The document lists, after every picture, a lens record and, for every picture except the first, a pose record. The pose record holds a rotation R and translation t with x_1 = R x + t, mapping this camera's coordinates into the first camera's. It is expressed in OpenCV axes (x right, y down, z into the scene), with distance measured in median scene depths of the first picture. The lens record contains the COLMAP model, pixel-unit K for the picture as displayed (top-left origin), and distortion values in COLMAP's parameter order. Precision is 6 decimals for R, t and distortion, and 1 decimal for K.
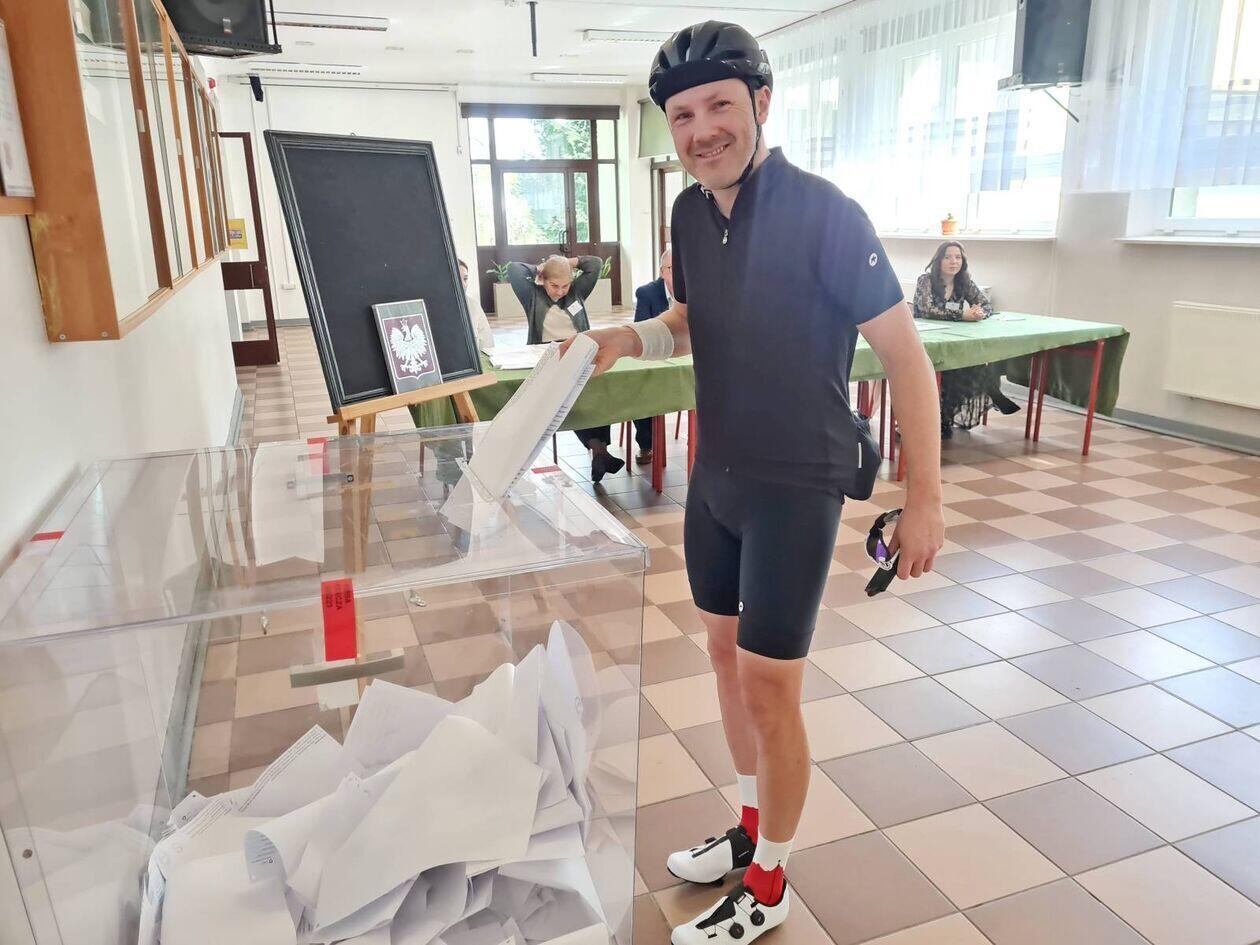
lens RADIAL K [[906.1, 0, 641.9], [0, 906.1, 484.7], [0, 0, 1]] dist [0.010685, -0.030634]
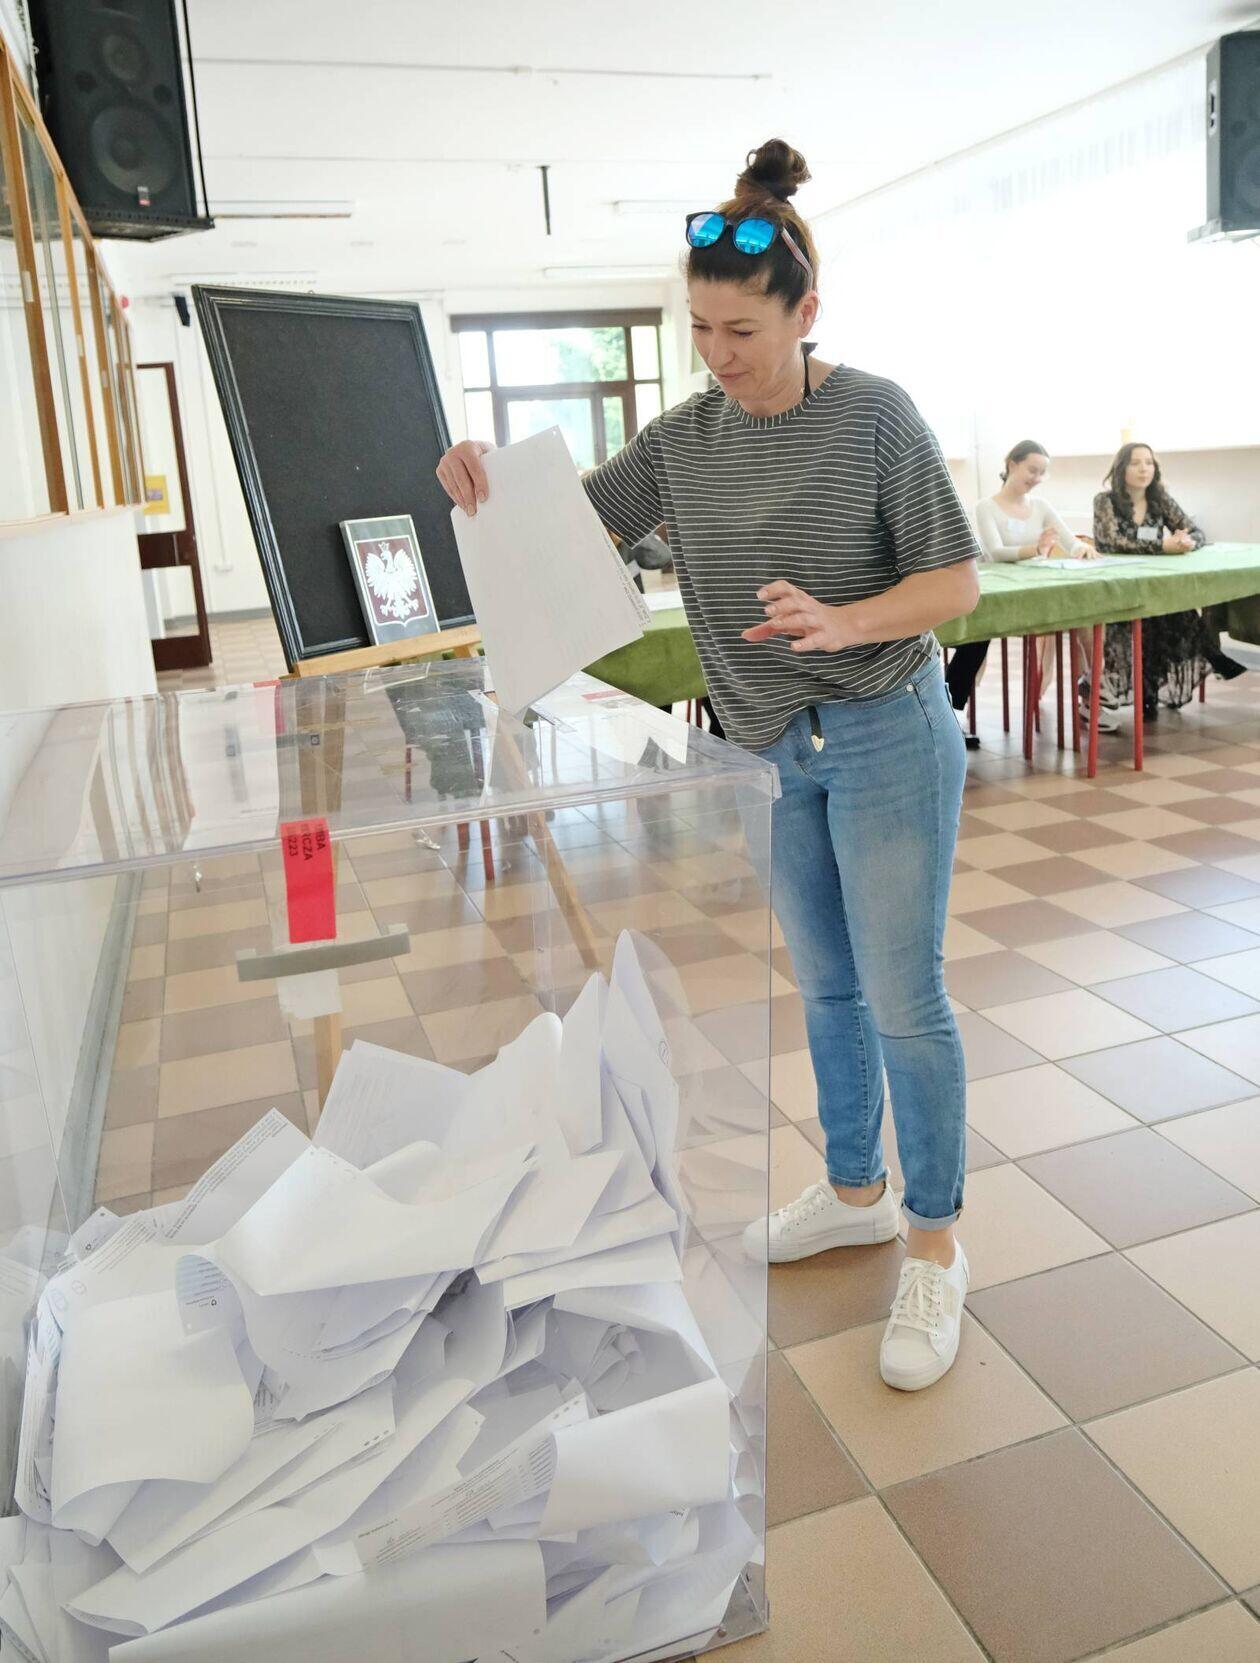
lens RADIAL K [[1262.0, 0, 647.3], [0, 1262.0, 754.8], [0, 0, 1]] dist [-0.072866, 0.032950]
pose [[0.998334, -0.035704, -0.045333, -0.012053], [0.032754, 0.997397, -0.064238, 0.031207], [0.047509, 0.062646, 0.996904, 0.028451]]
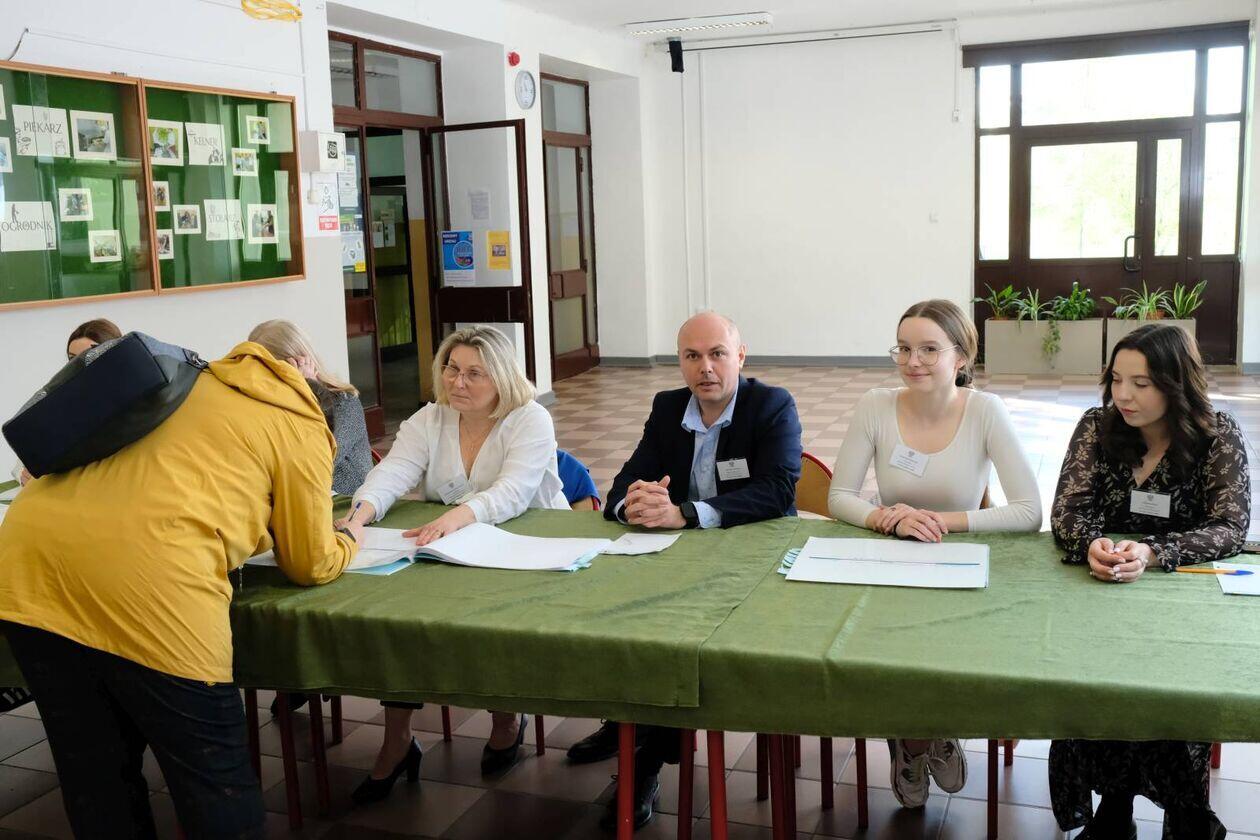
lens RADIAL K [[1219.5, 0, 626.2], [0, 1219.5, 419.0], [0, 0, 1]] dist [0.014953, 0.000000]
pose [[0.759059, 0.094963, -0.644059, 0.612277], [-0.166257, 0.984776, -0.050742, -0.216842], [0.629435, 0.145596, 0.763291, 0.646740]]
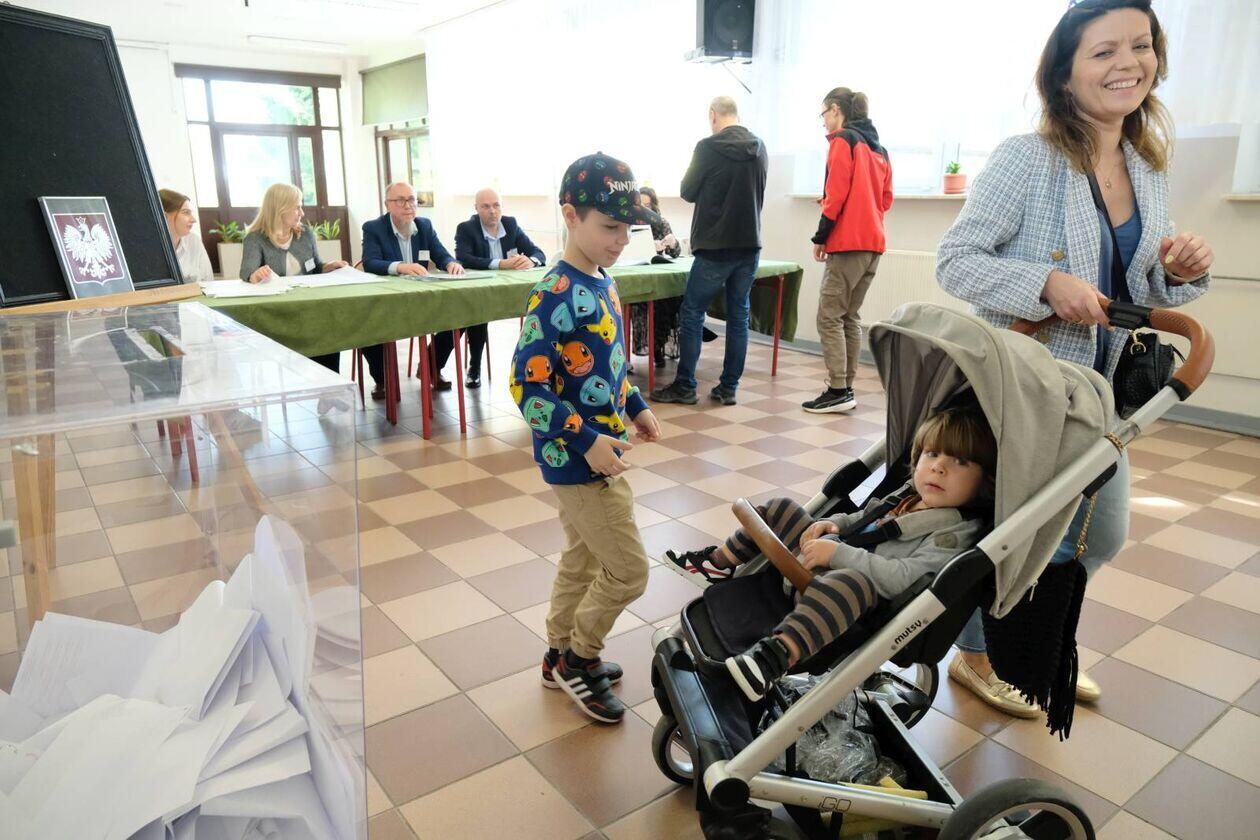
lens RADIAL K [[821.4, 0, 610.6], [0, 821.4, 429.8], [0, 0, 1]] dist [-0.017650, 0.001681]
pose [[0.962481, -0.052276, 0.266265, 0.007796], [0.055546, 0.998445, -0.004760, 0.035011], [-0.265602, 0.019372, 0.963888, 0.059548]]
